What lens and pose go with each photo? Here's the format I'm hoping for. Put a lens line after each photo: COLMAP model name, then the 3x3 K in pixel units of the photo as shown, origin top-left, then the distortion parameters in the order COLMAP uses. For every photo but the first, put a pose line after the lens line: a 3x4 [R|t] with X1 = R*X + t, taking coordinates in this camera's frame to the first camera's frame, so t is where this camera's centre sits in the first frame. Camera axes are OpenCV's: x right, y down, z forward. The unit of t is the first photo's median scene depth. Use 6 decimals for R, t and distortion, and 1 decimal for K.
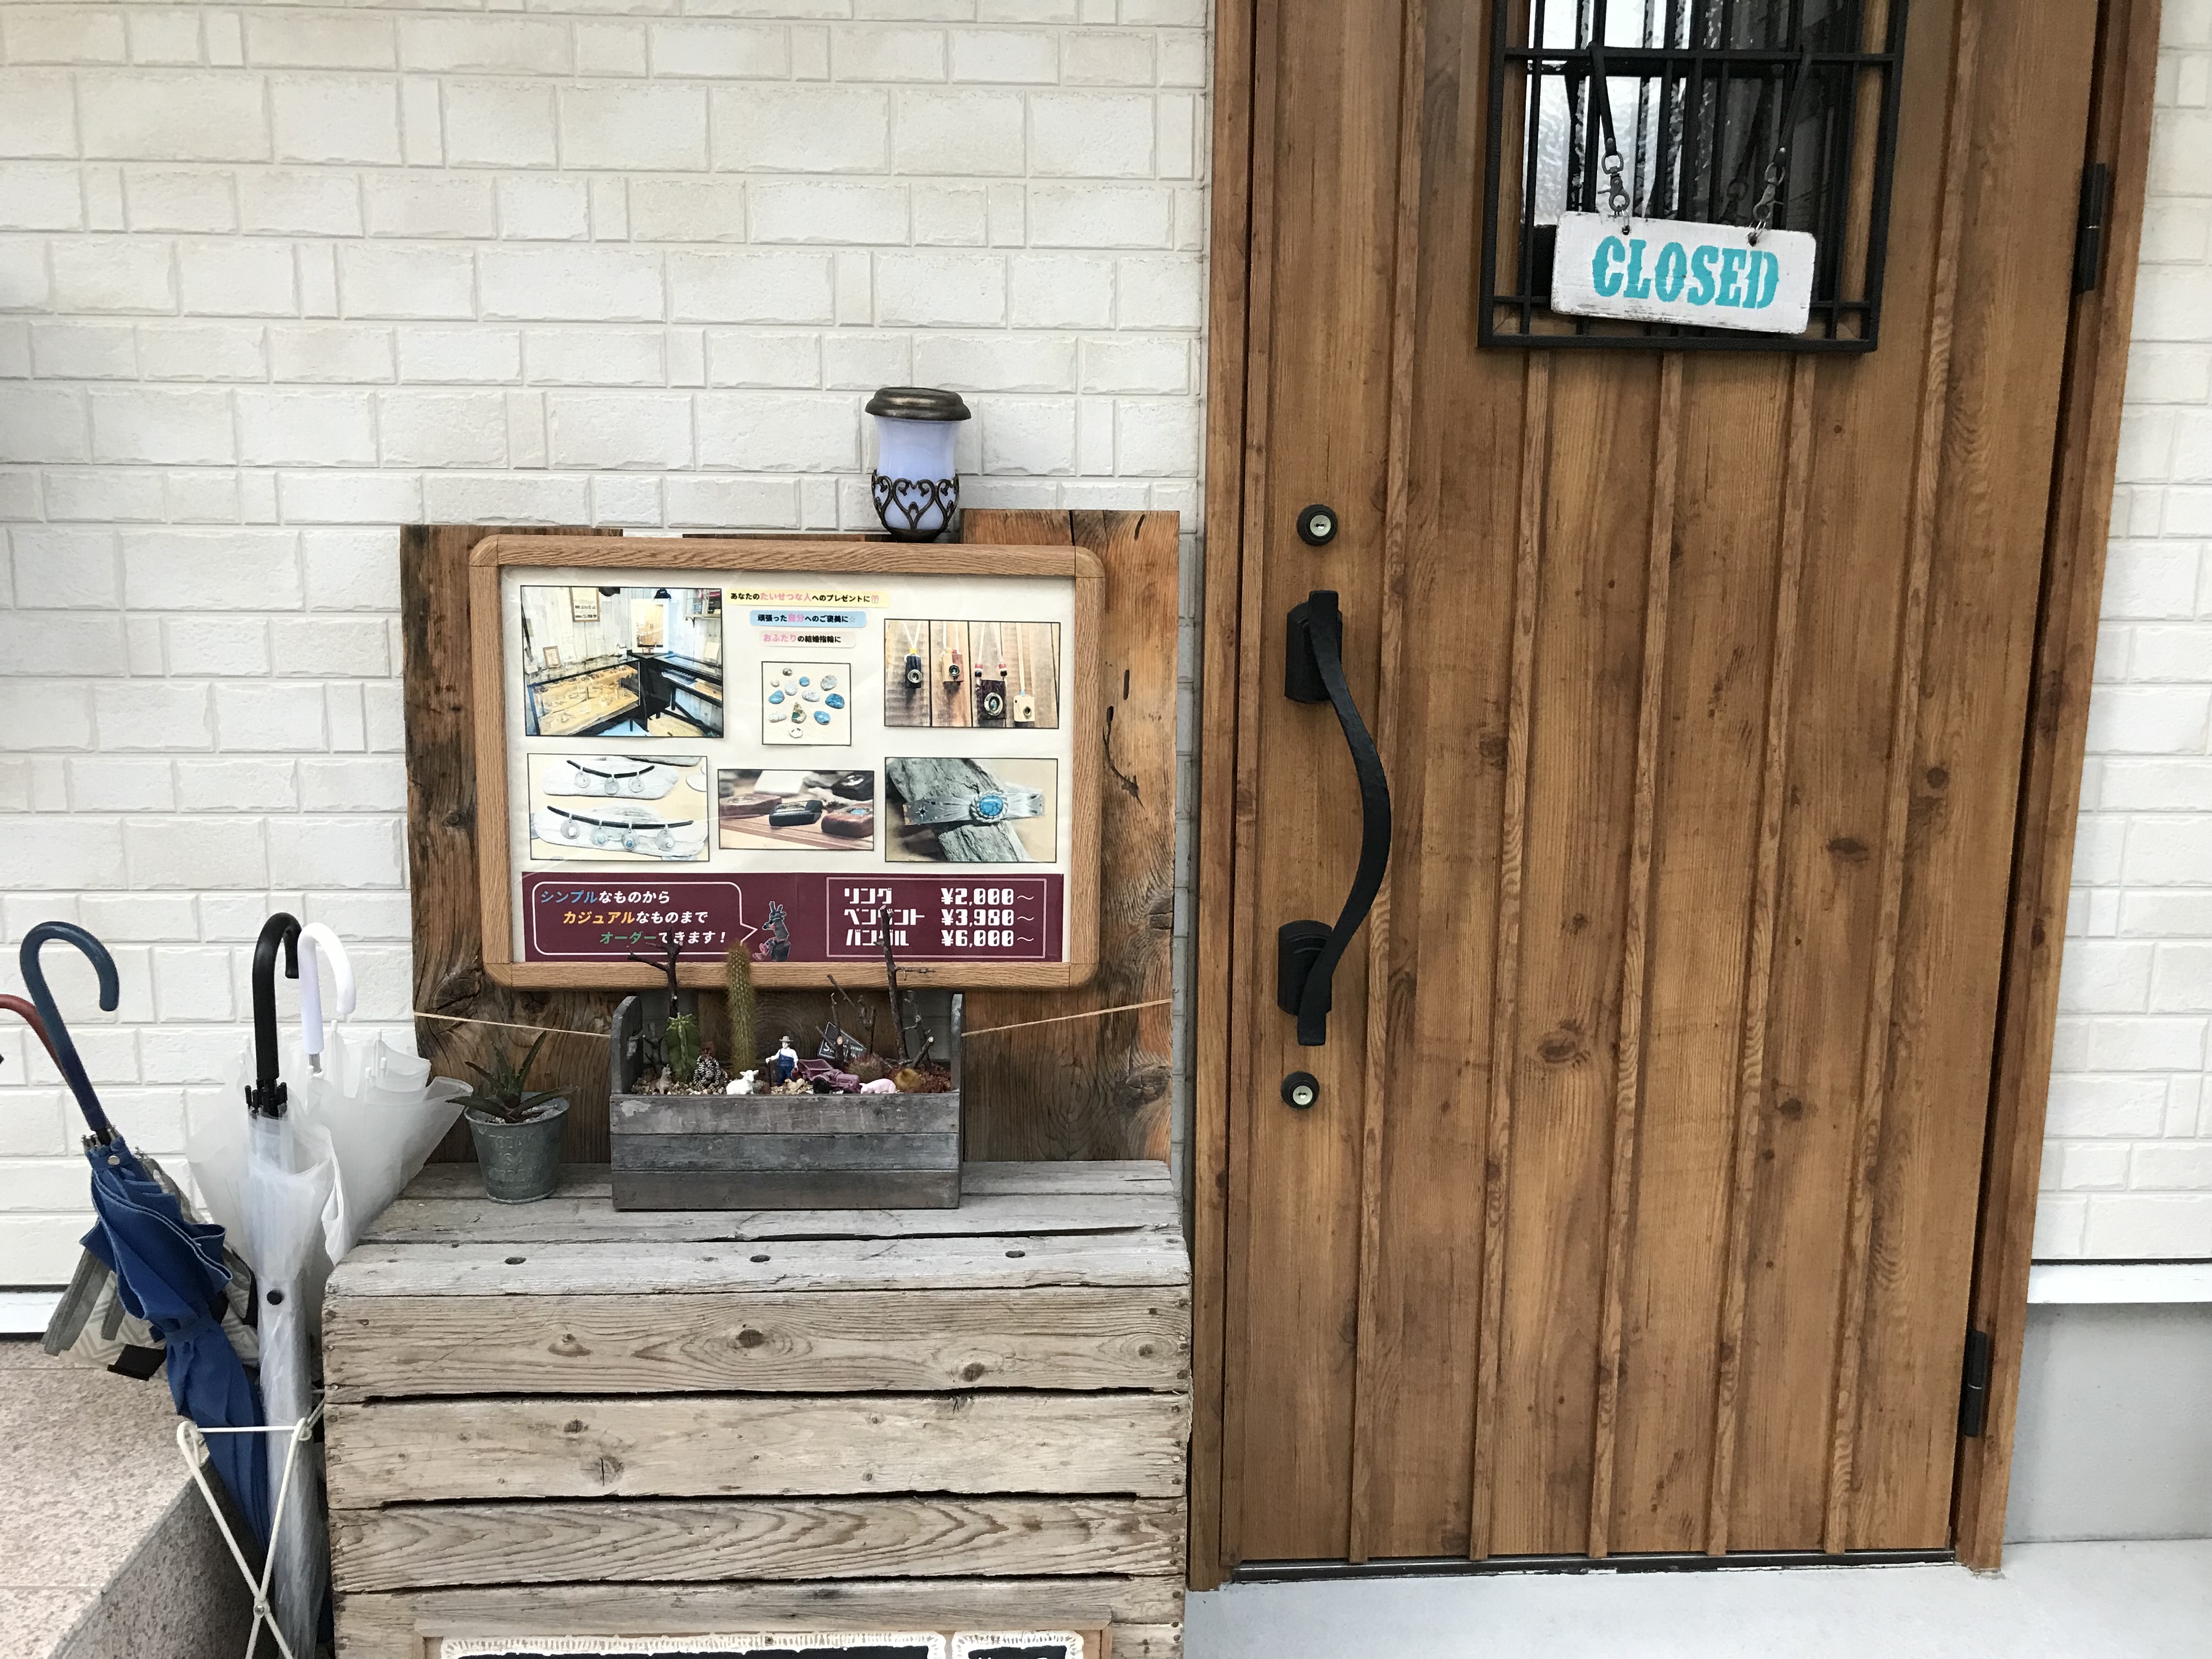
lens RADIAL K [[1818.1, 0, 1109.4], [0, 1818.1, 807.0], [0, 0, 1]] dist [0.048072, -0.072895]
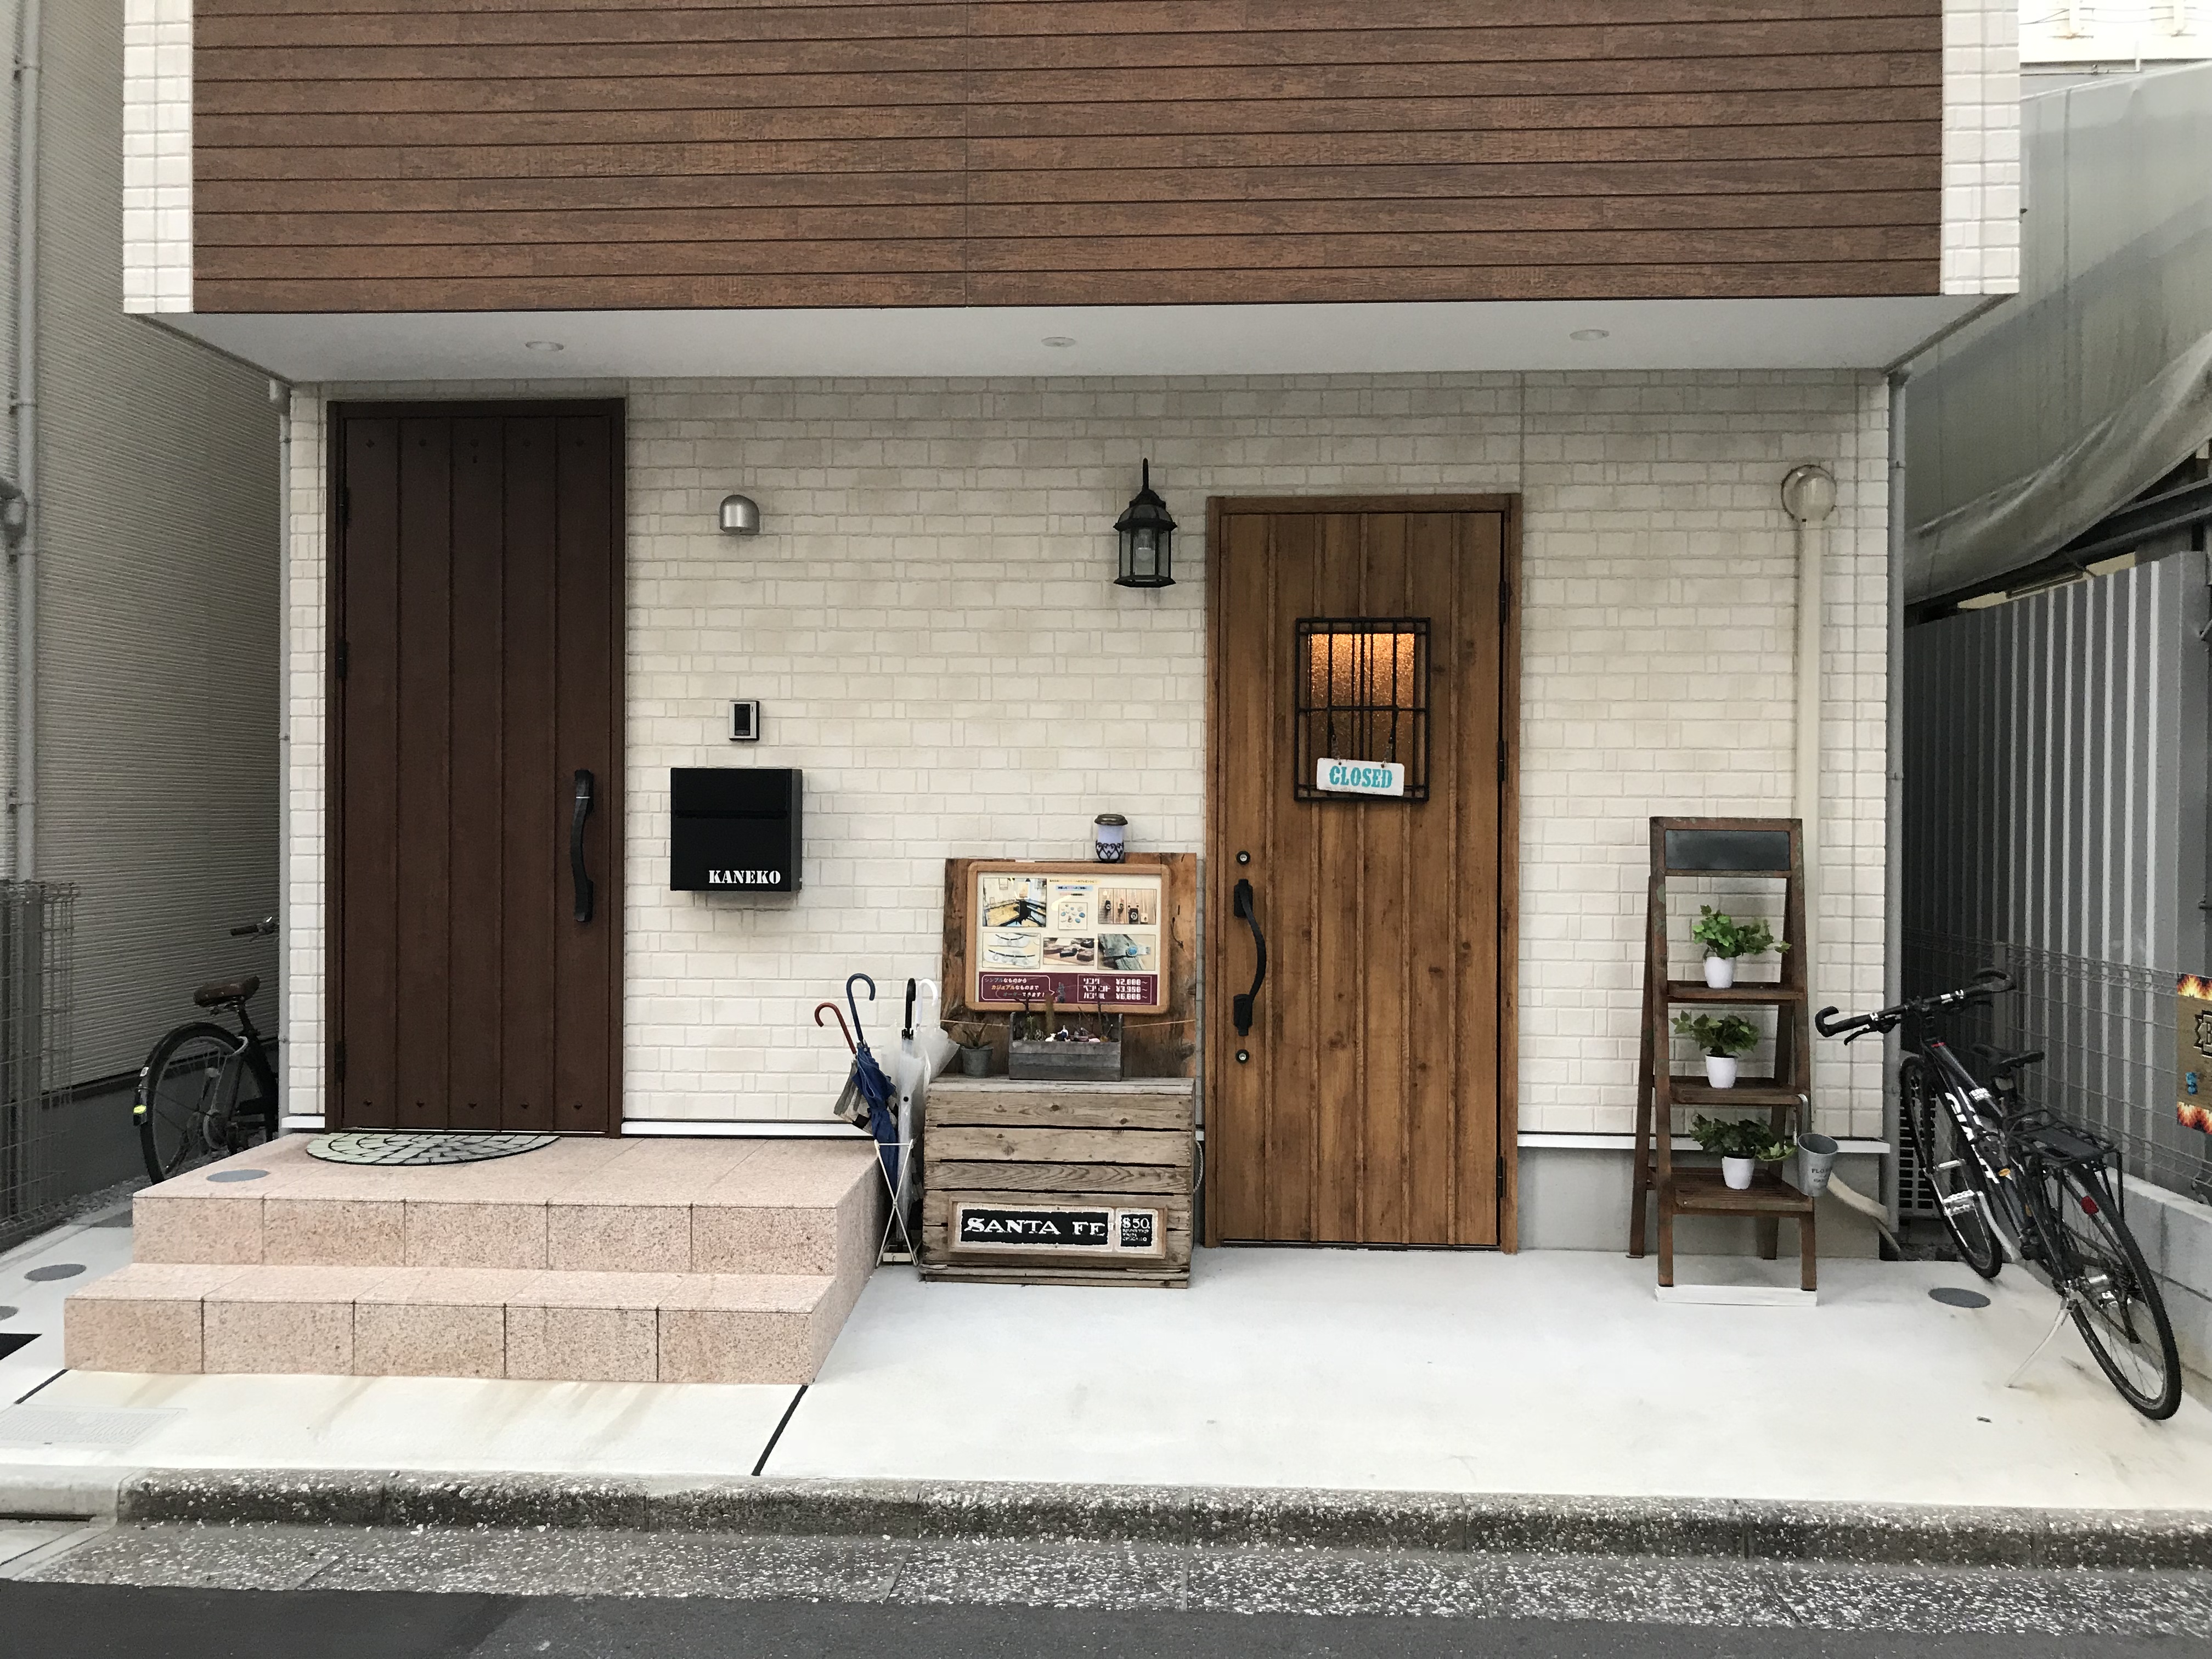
lens RADIAL K [[1818.1, 0, 1112.6], [0, 1818.1, 825.1], [0, 0, 1]] dist [0.048072, -0.072895]
pose [[0.994543, -0.002468, -0.104302, 0.214960], [-0.015026, 0.985910, -0.166603, 0.296616], [0.103243, 0.167261, 0.980492, -1.982989]]
